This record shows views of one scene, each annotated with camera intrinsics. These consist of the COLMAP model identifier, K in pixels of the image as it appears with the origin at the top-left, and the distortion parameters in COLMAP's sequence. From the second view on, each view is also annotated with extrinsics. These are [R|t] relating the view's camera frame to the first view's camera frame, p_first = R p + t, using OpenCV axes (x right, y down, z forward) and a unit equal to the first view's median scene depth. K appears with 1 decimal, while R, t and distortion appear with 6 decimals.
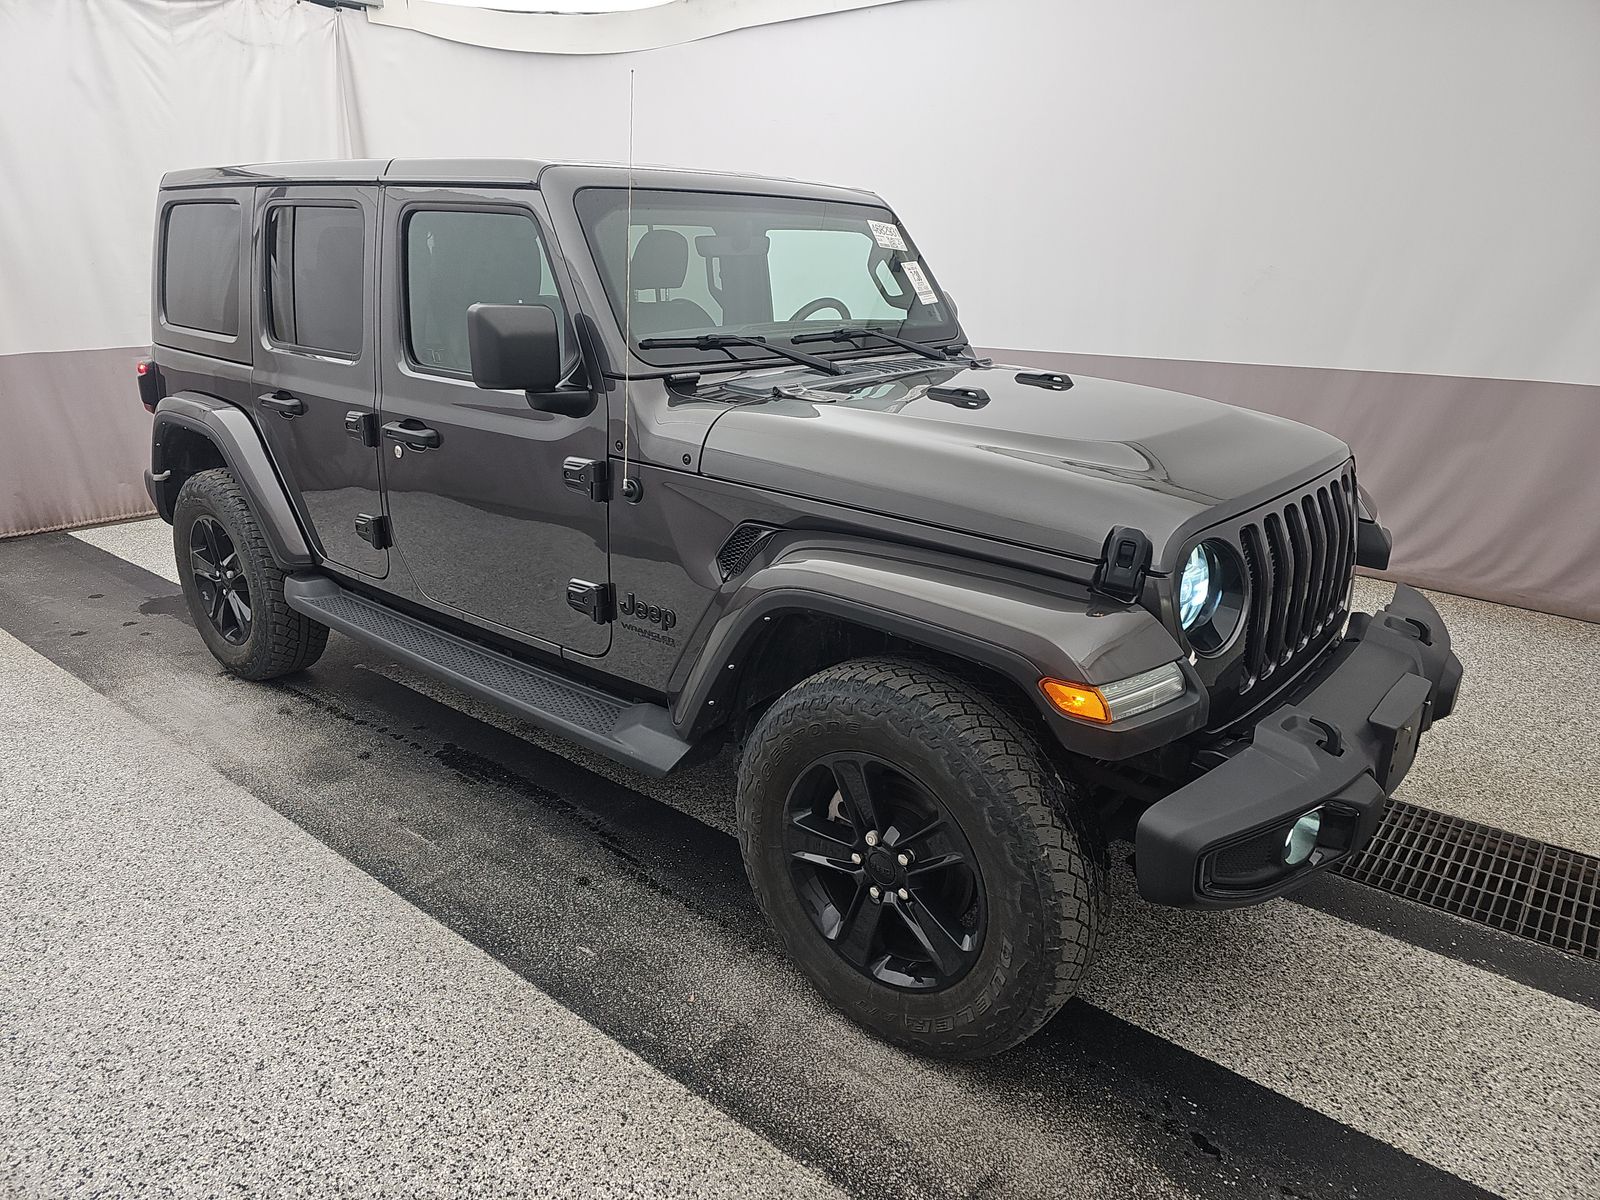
lens RADIAL K [[1076.9, 0, 858.2], [0, 1076.9, 597.9], [0, 0, 1]] dist [-0.003609, -0.000304]
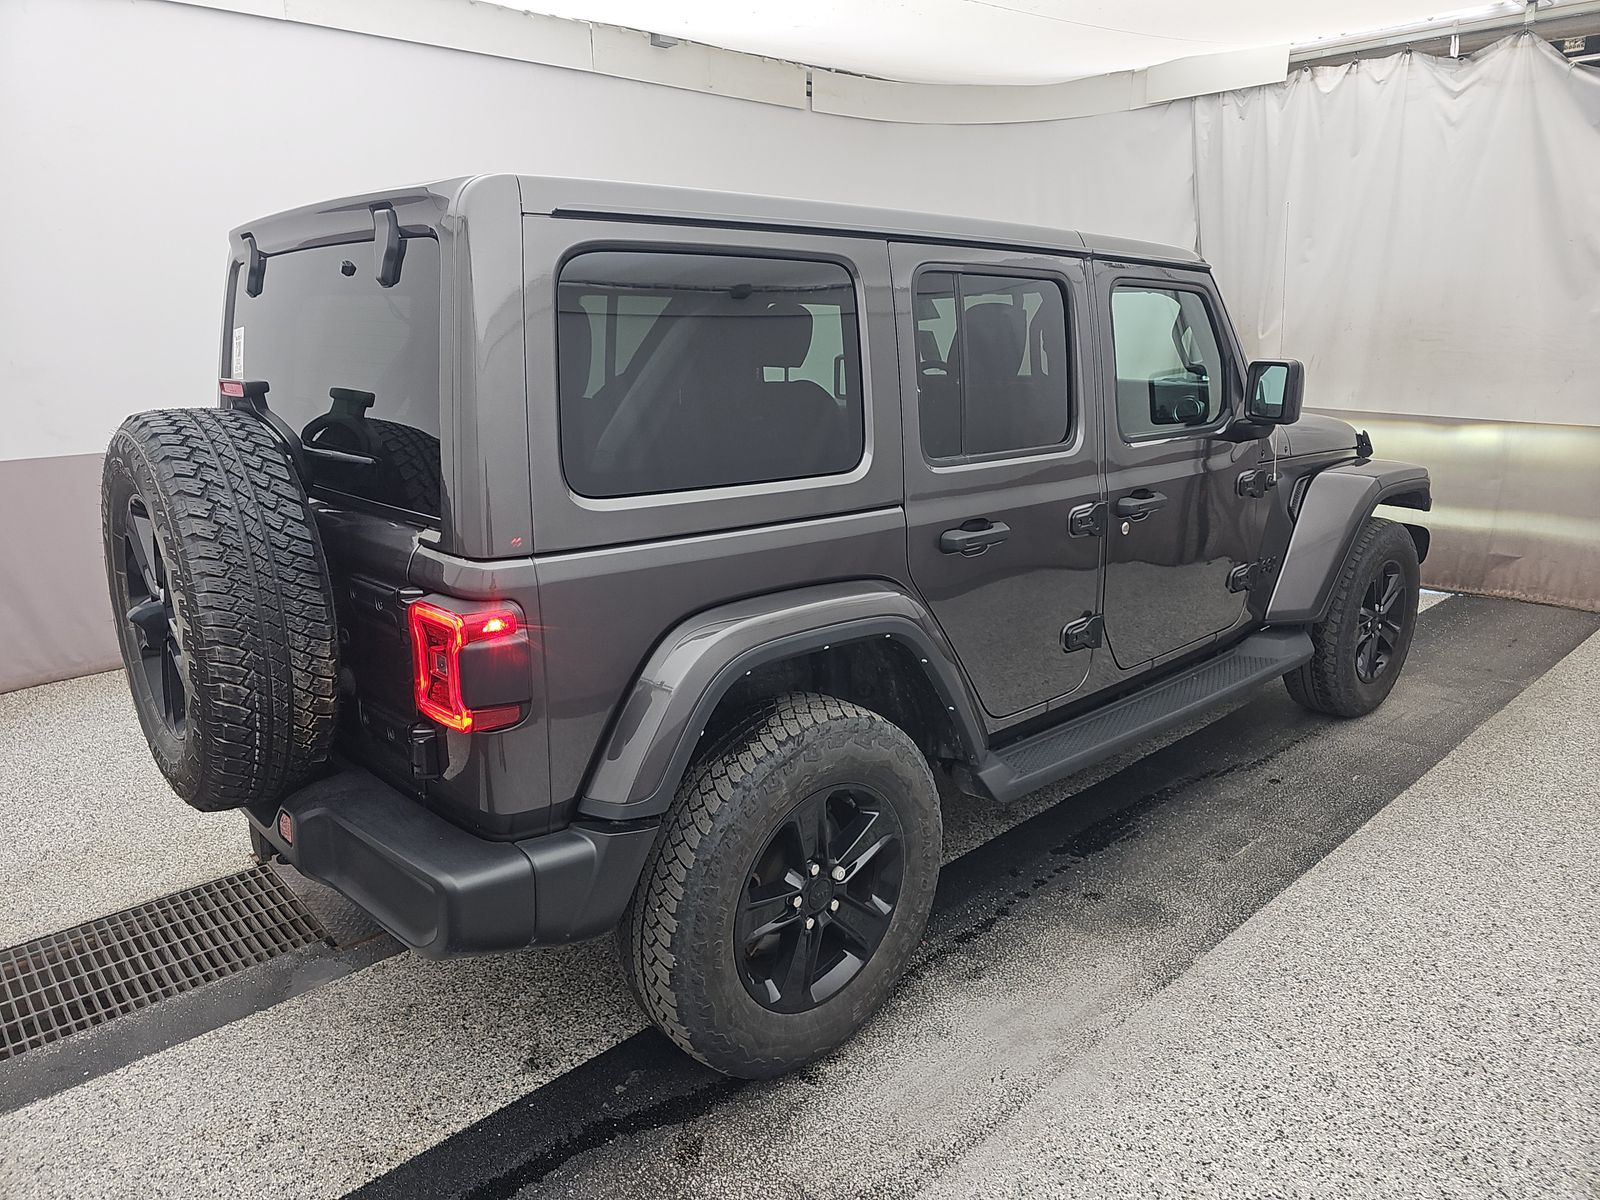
lens RADIAL K [[1050.7, 0, 800.0], [0, 1050.7, 600.0], [0, 0, 1]] dist [0.049256, -0.050751]
pose [[0.141433, -0.241049, 0.960152, -1.112093], [0.307037, 0.932753, 0.188943, -0.274719], [-0.941130, 0.268079, 0.205933, 0.873516]]
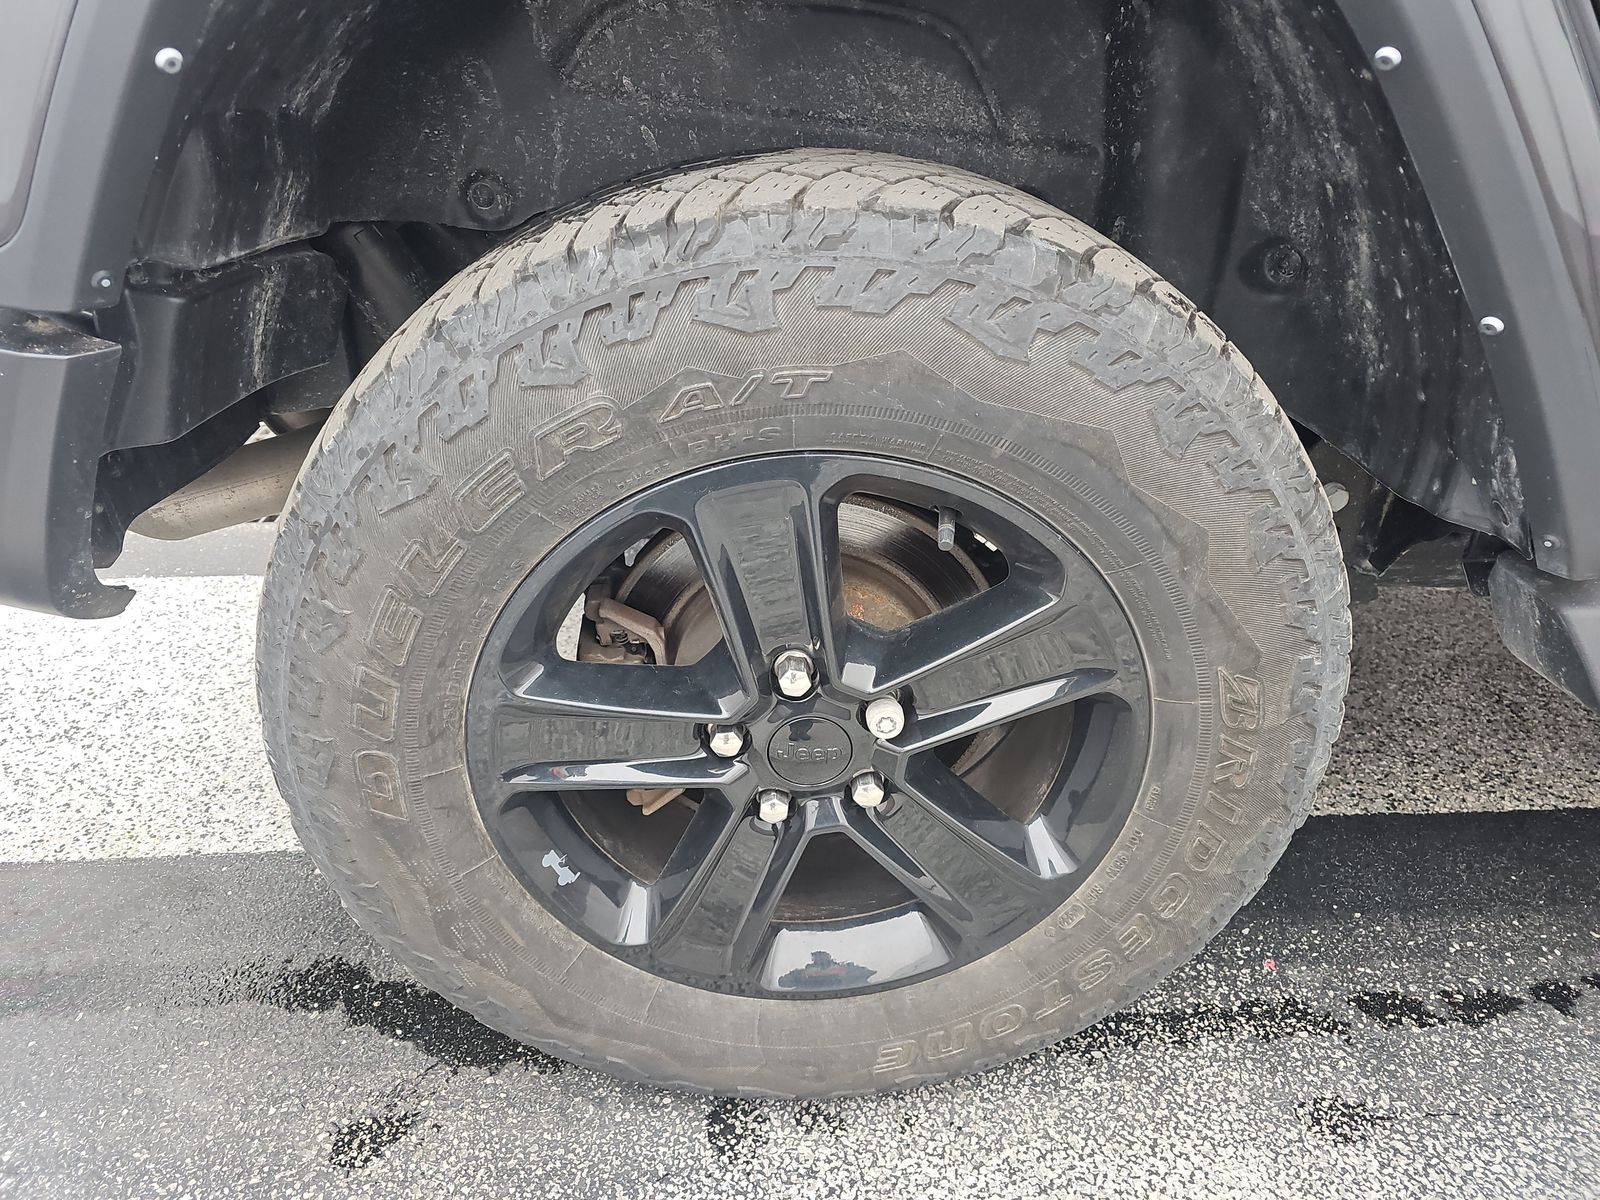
lens RADIAL K [[1050.7, 0, 800.0], [0, 1050.7, 600.0], [0, 0, 1]] dist [0.049256, -0.050751]
pose [[0.752539, -0.322380, 0.574243, -0.709139], [0.194757, 0.941928, 0.273572, -0.097990], [-0.629090, -0.094036, 0.771624, 0.871959]]
